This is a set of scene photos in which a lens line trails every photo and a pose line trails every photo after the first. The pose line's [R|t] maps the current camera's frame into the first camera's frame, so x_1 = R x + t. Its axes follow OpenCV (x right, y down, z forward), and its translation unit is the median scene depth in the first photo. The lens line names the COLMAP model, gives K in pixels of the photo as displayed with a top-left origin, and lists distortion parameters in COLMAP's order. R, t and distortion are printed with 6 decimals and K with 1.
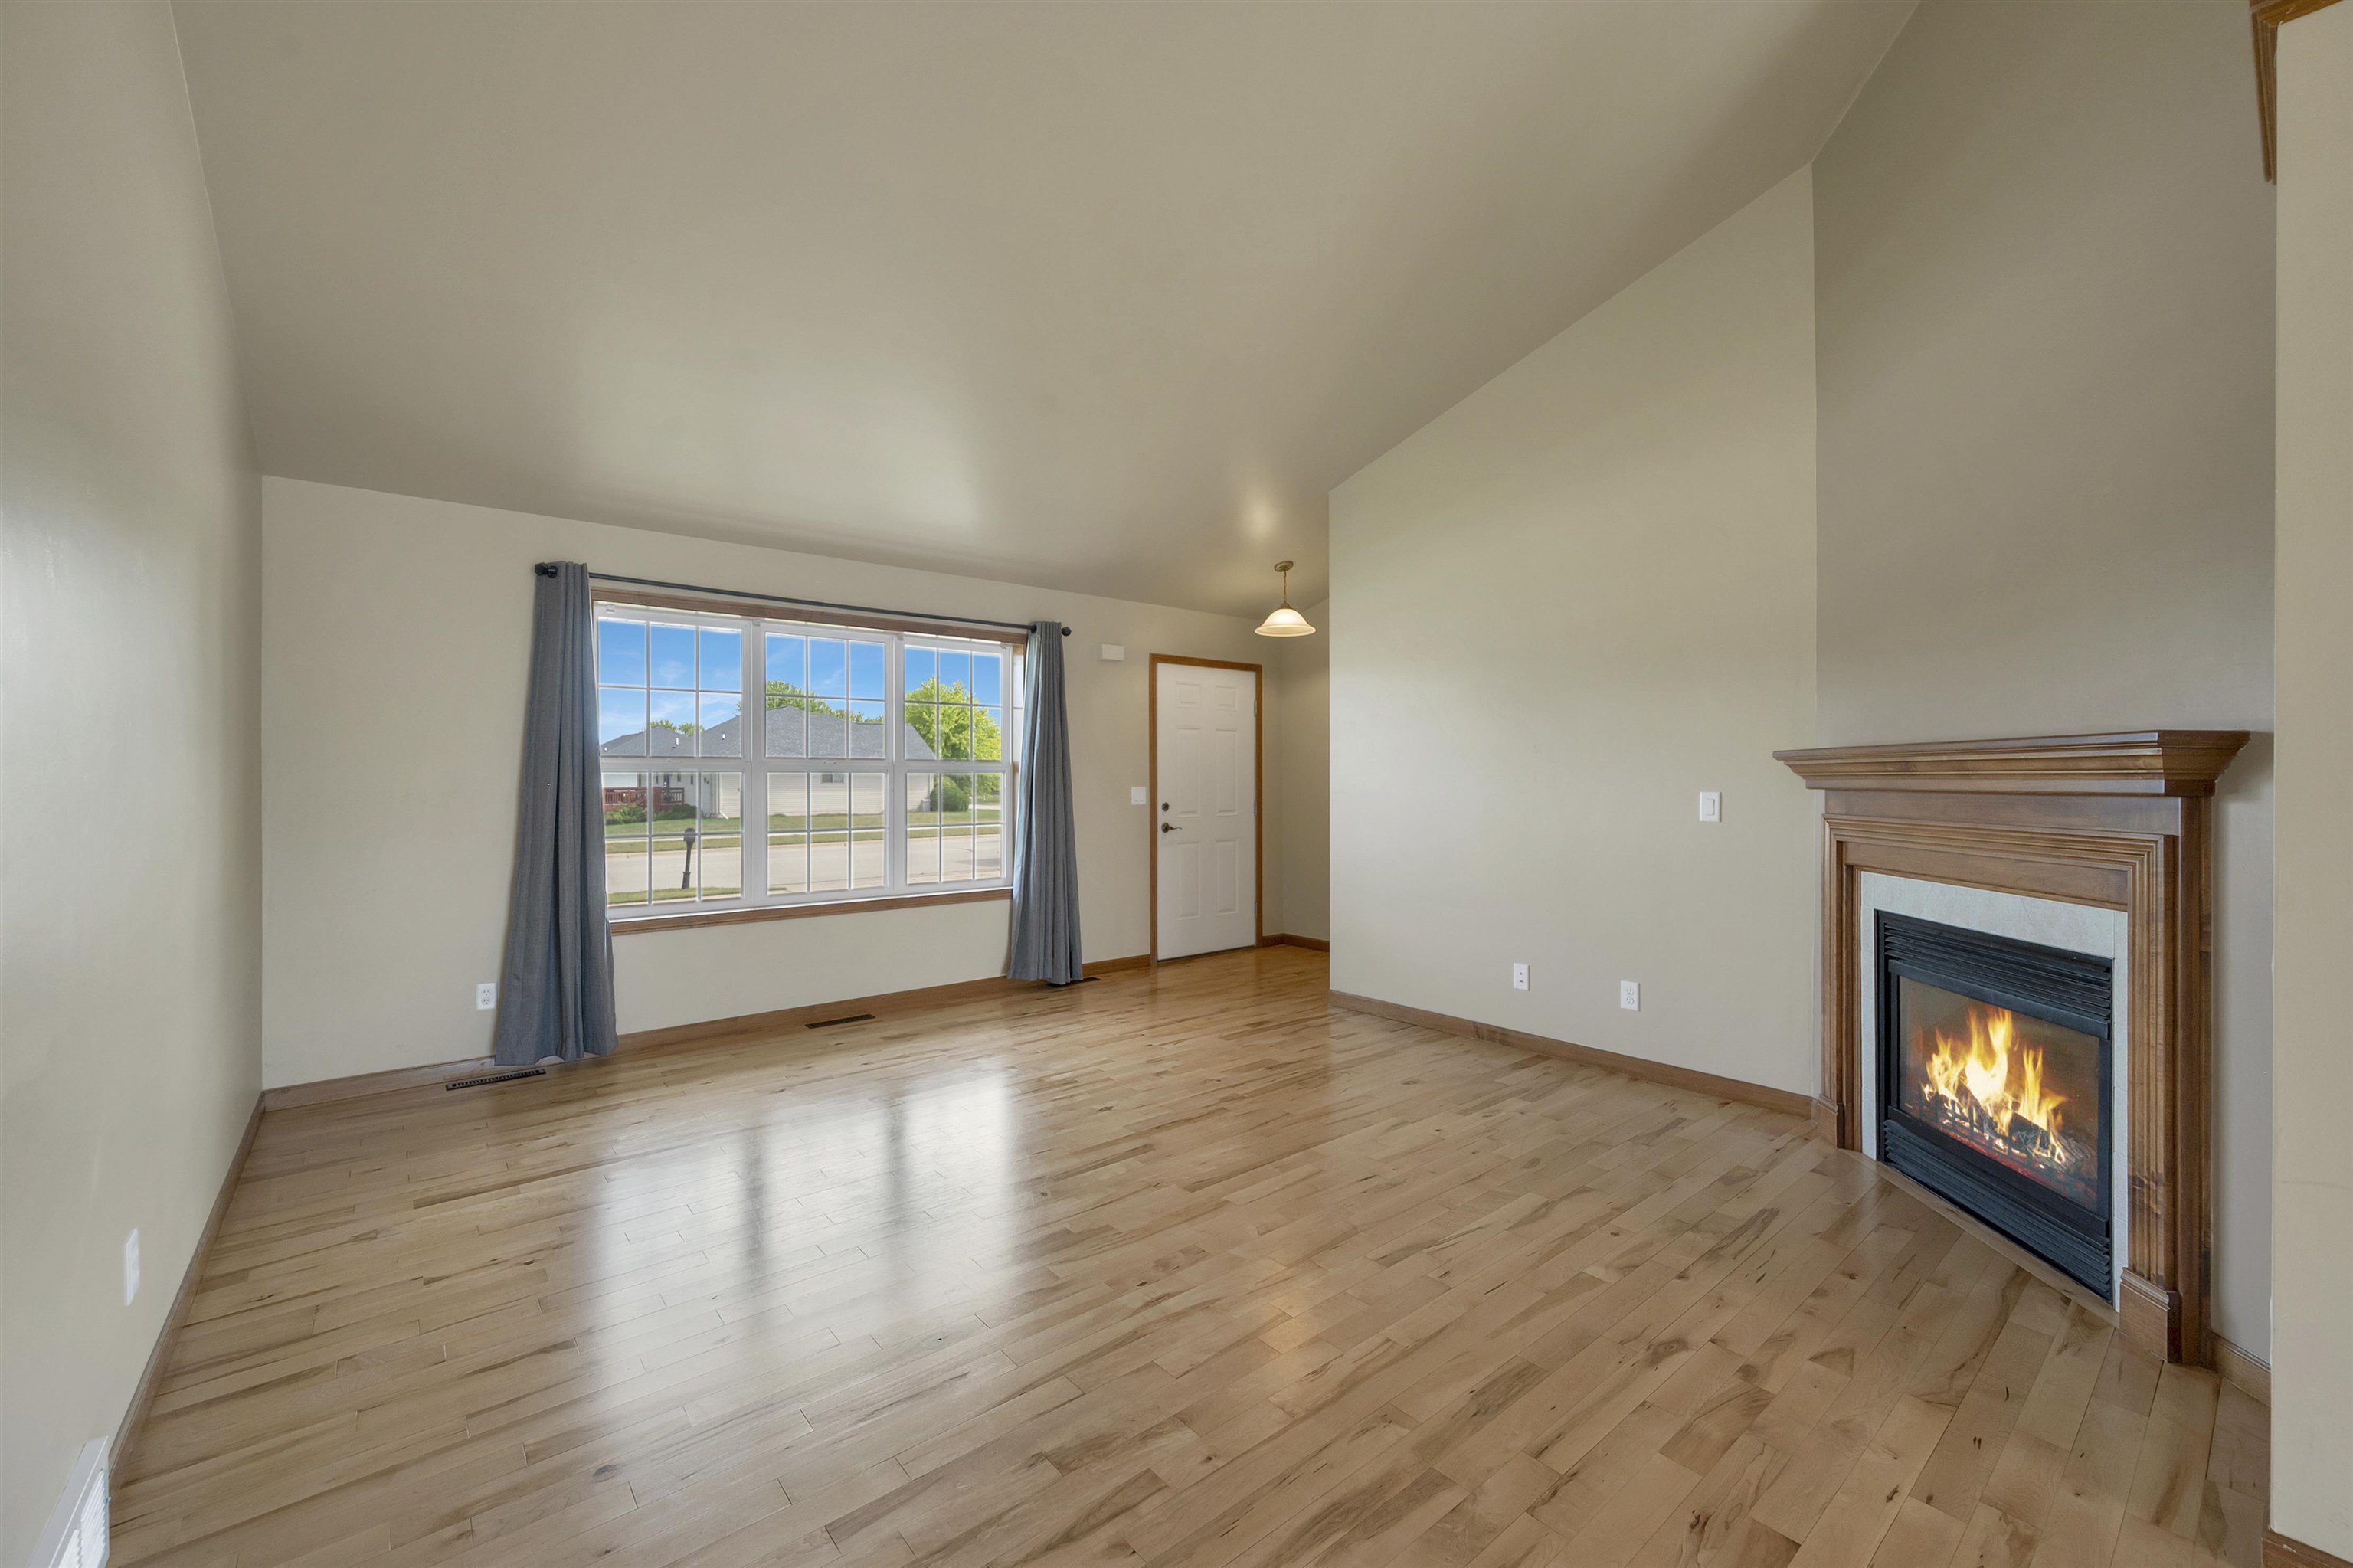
lens RADIAL K [[945.7, 0, 1182.4], [0, 945.7, 778.9], [0, 0, 1]] dist [-0.001036, -0.000015]
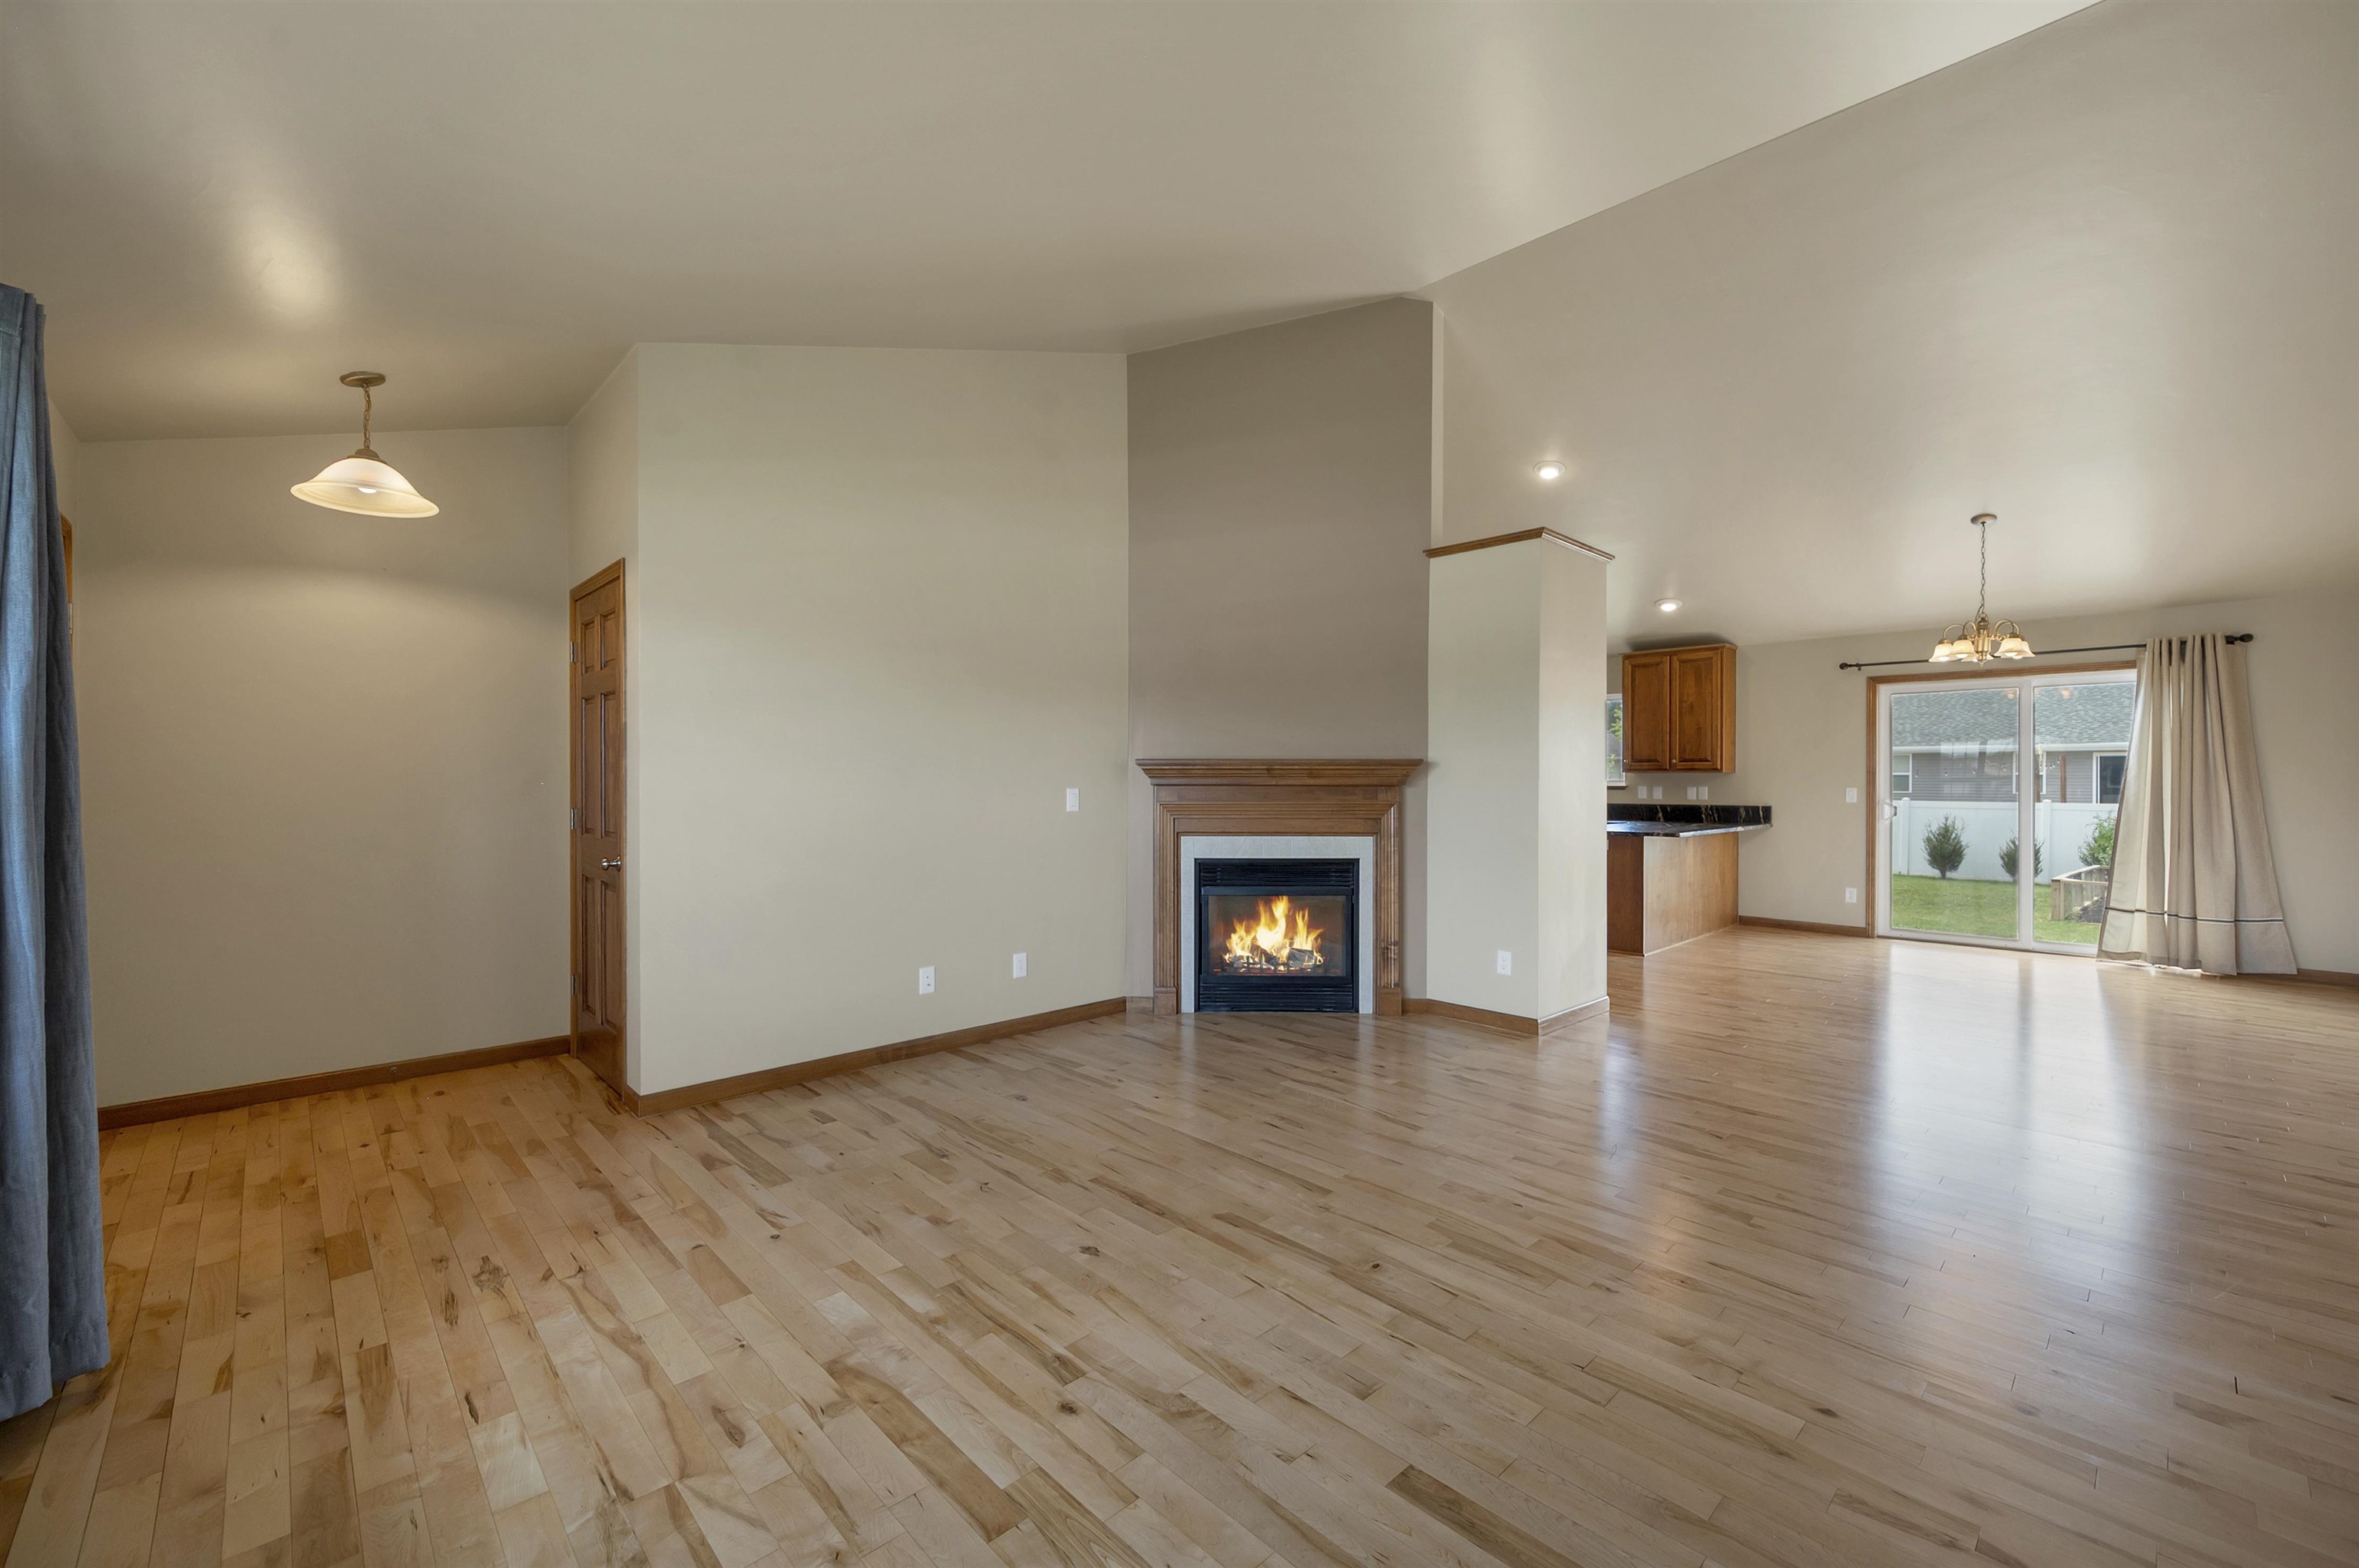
lens RADIAL K [[951.9, 0, 1179.5], [0, 951.9, 784.0], [0, 0, 1]] dist [-0.002855, -0.000326]
pose [[-0.060338, -0.005096, 0.998165, -0.748147], [0.000550, 0.999987, 0.005138, 0.000946], [-0.998178, 0.000859, -0.060334, 0.931658]]
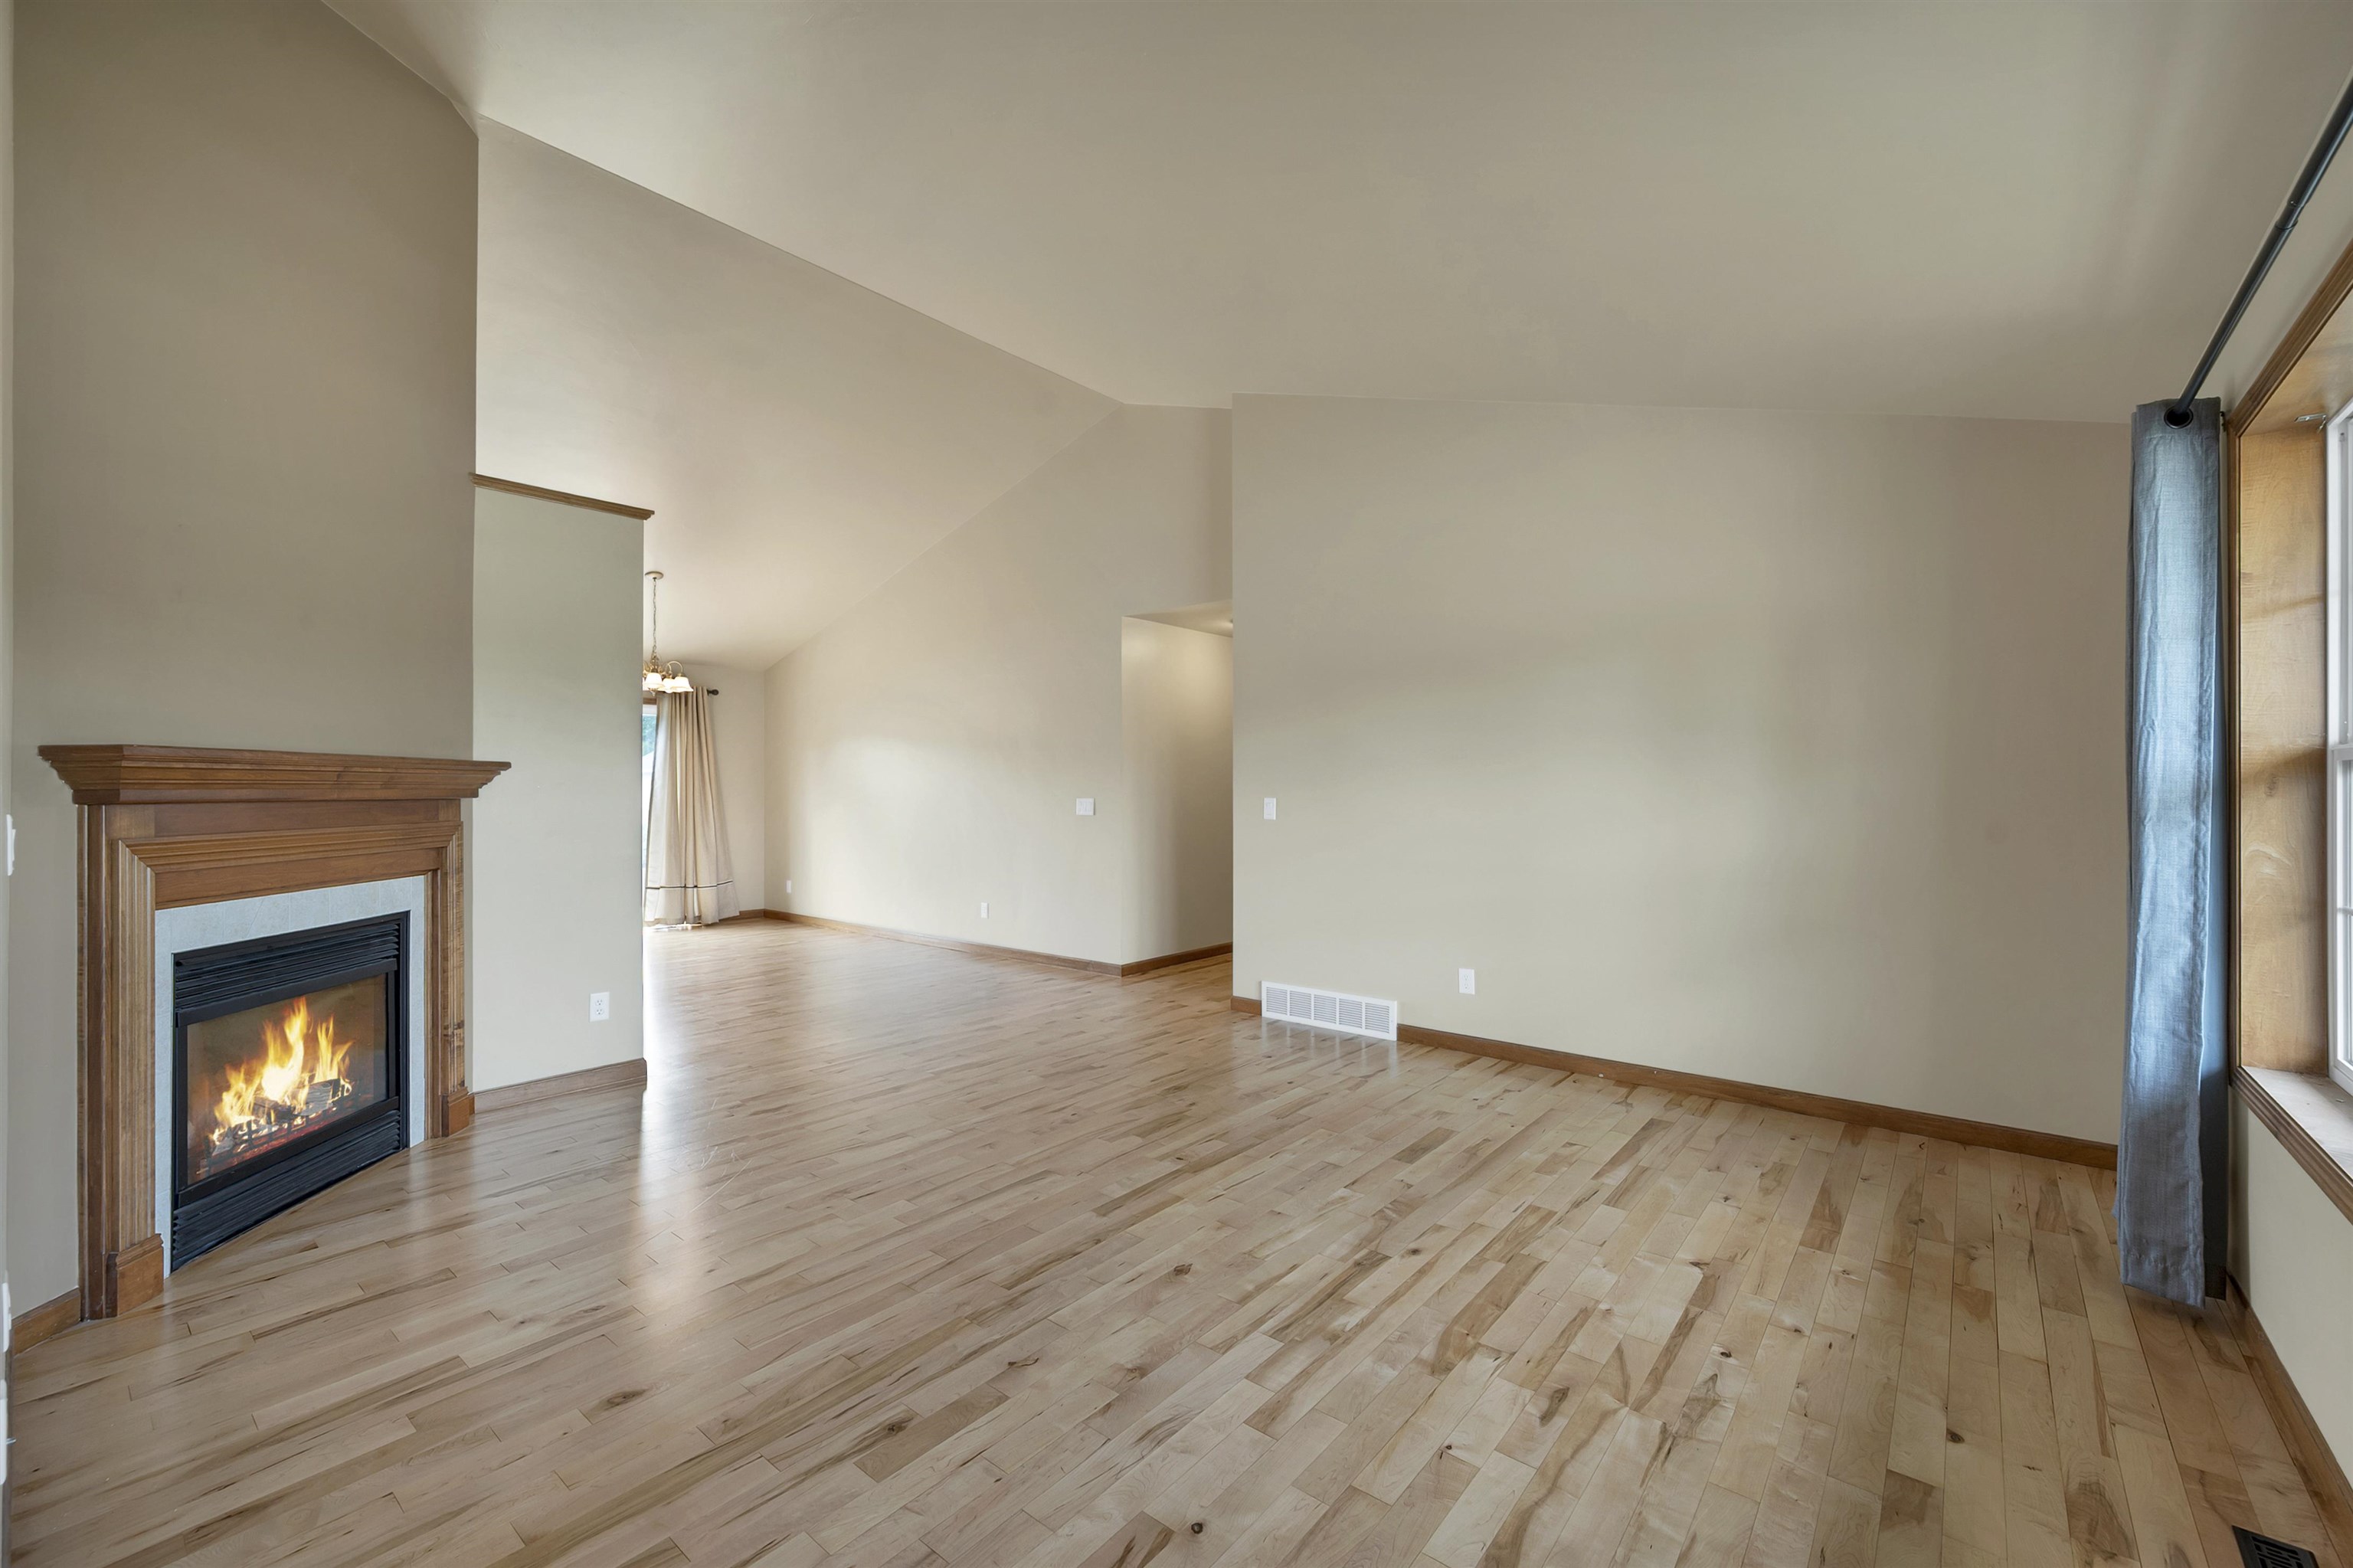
lens RADIAL K [[967.0, 0, 1180.4], [0, 967.0, 787.1], [0, 0, 1]] dist [-0.000484, -0.000062]
pose [[-0.983779, 0.003829, -0.179345, 0.042491], [0.003496, 0.999992, 0.002175, -0.001611], [0.179352, 0.001513, -0.983784, 1.610384]]
